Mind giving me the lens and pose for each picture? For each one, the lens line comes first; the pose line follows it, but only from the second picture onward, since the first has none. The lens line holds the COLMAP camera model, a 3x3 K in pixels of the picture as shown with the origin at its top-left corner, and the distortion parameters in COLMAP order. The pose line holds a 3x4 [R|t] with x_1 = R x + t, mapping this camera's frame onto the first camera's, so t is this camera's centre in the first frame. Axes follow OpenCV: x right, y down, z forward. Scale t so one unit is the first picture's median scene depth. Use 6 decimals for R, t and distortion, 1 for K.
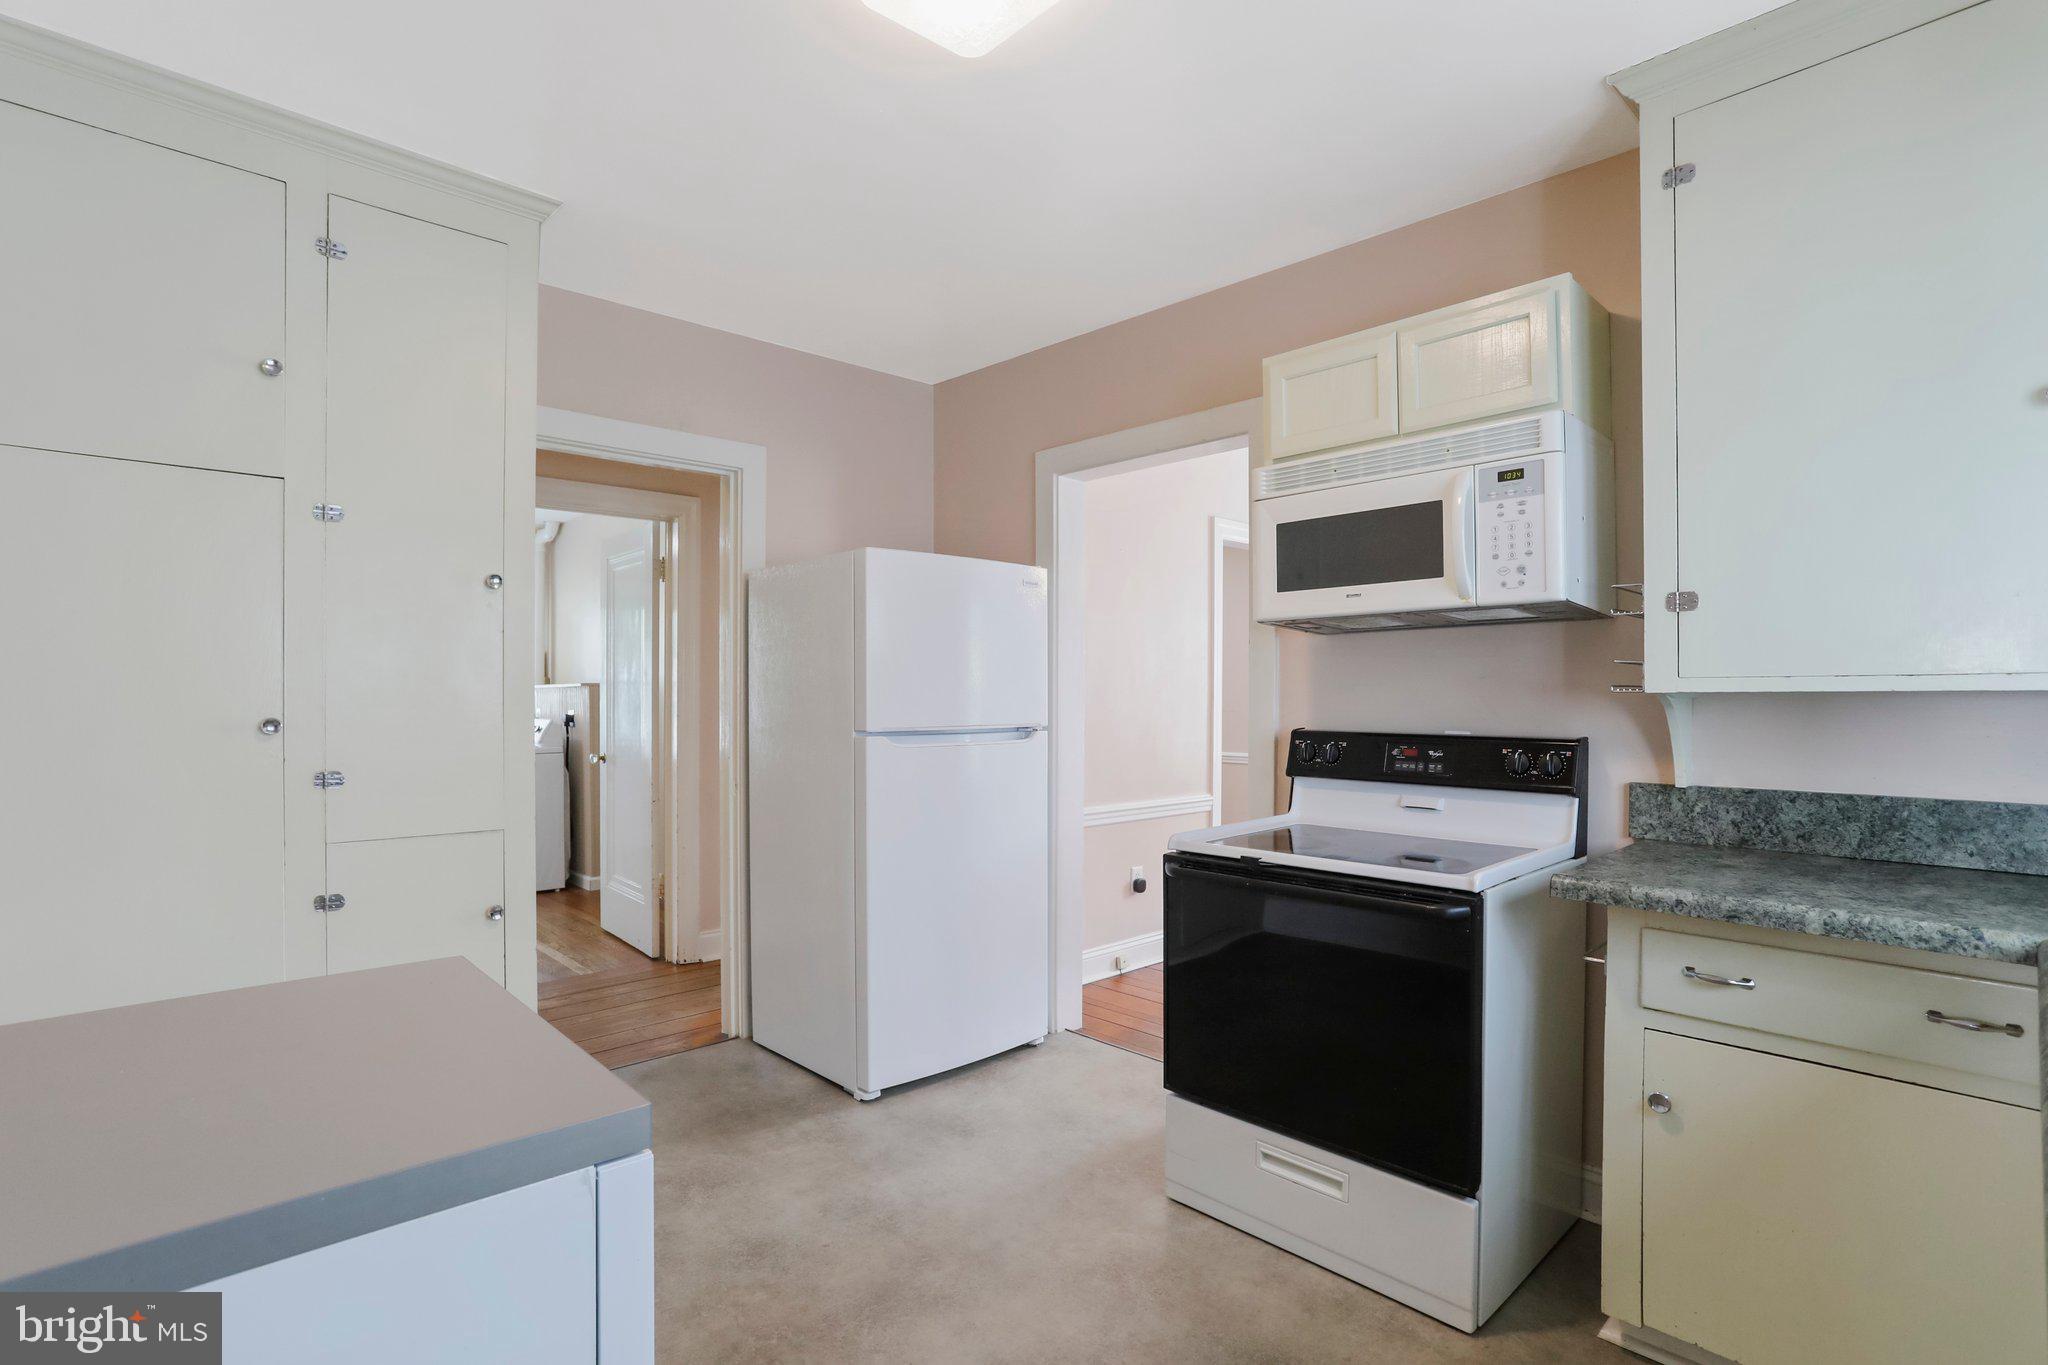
lens RADIAL K [[1003.8, 0, 1014.8], [0, 1003.8, 686.8], [0, 0, 1]] dist [-0.003145, 0.000662]
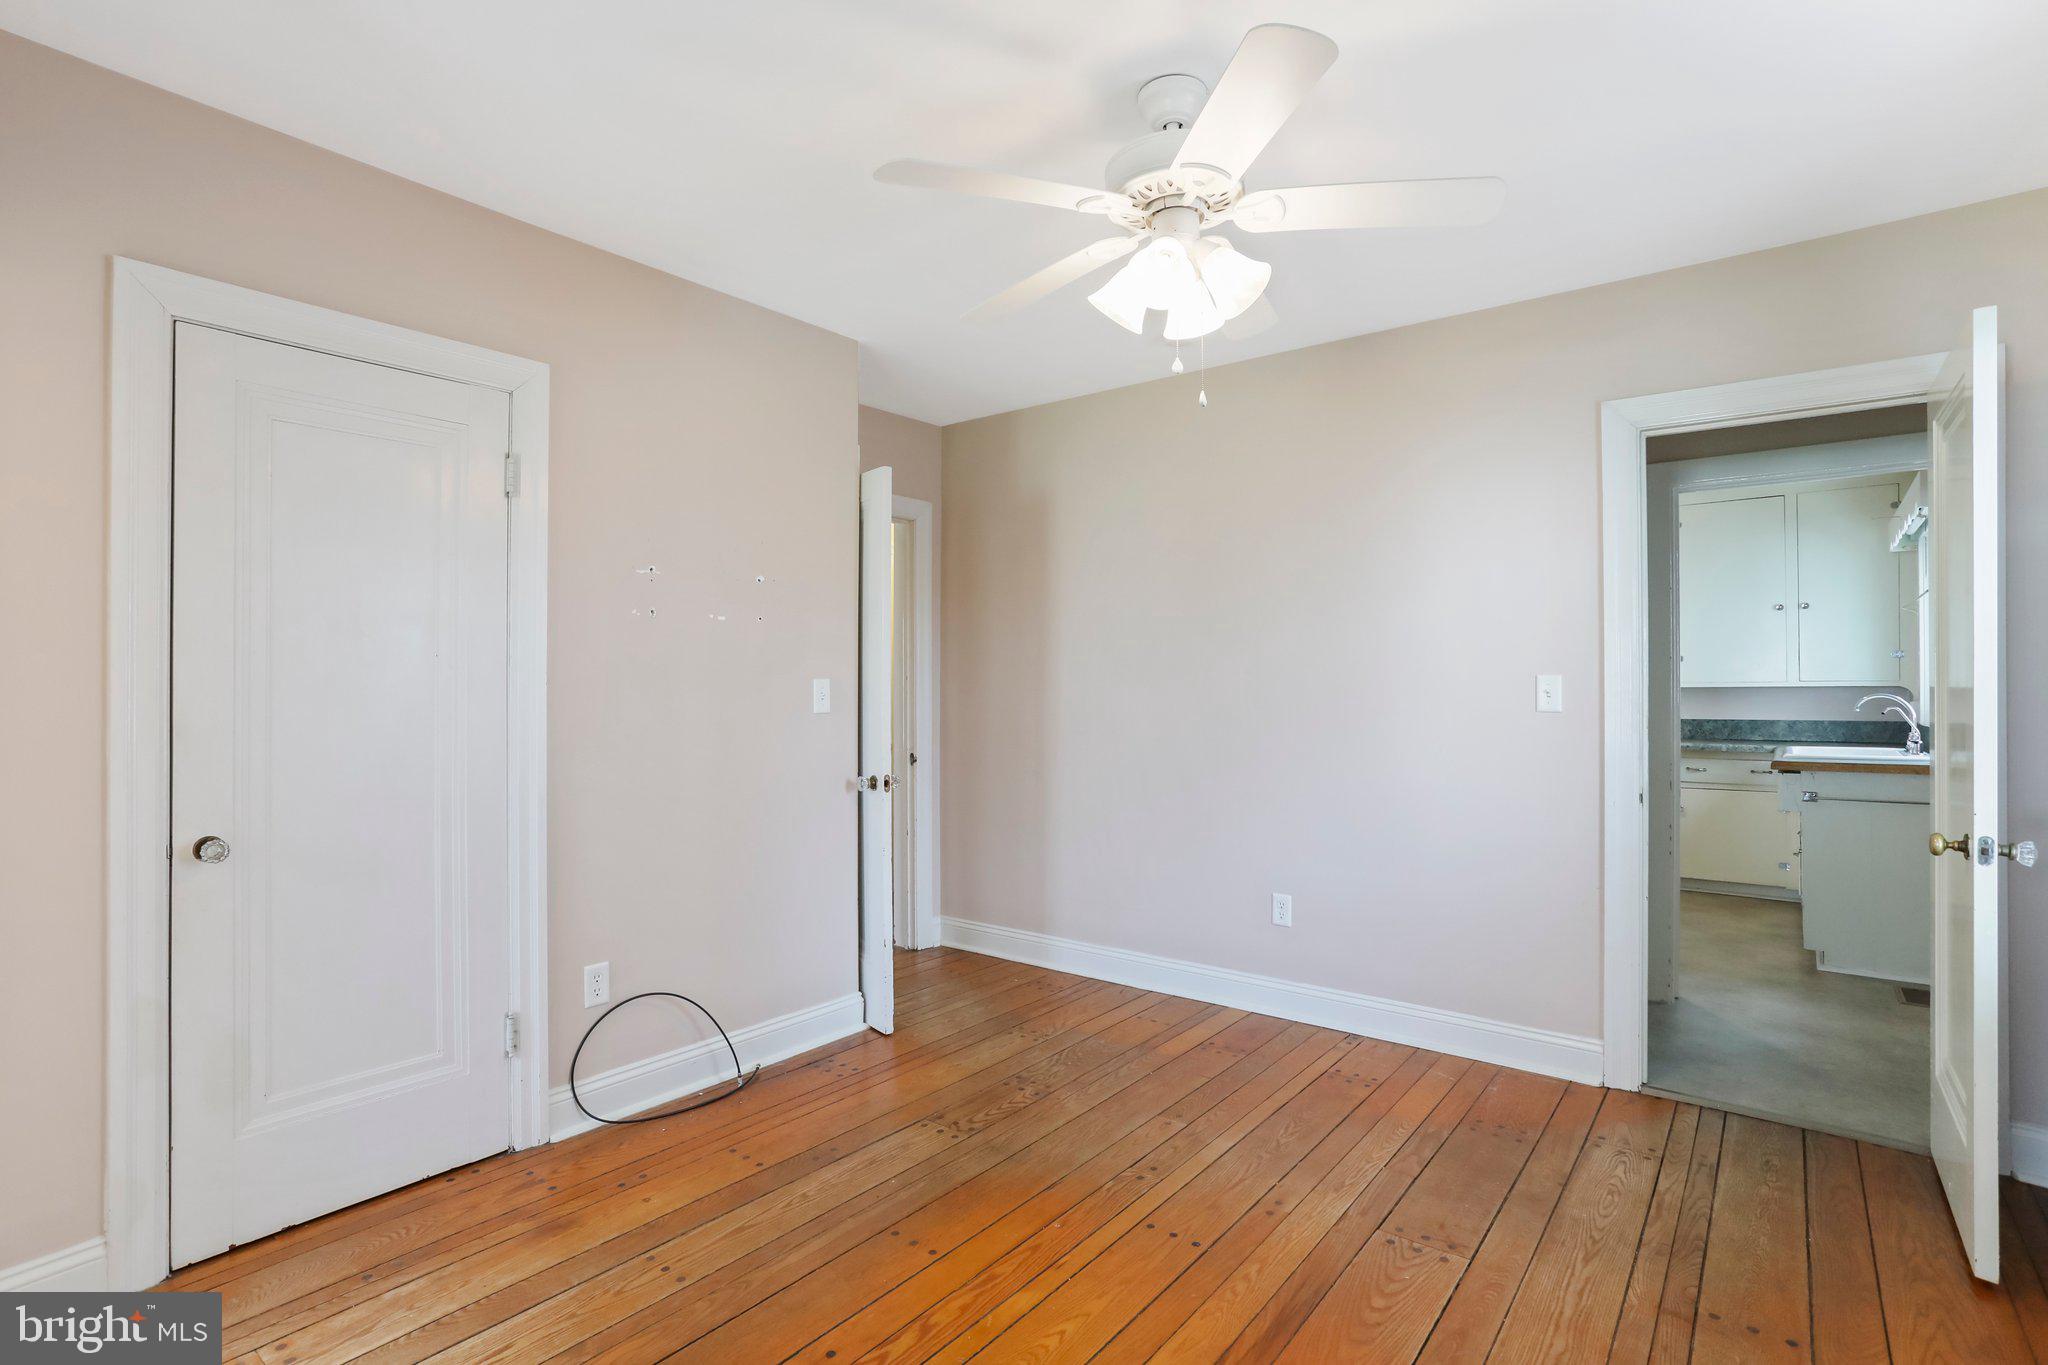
lens RADIAL K [[1003.8, 0, 1014.8], [0, 1003.8, 686.8], [0, 0, 1]] dist [-0.003145, 0.000662]
pose [[0.989027, 0.005443, 0.147636, -1.811739], [-0.005237, 0.999985, -0.001784, 0.019595], [-0.147643, 0.000991, 0.989040, -1.761936]]
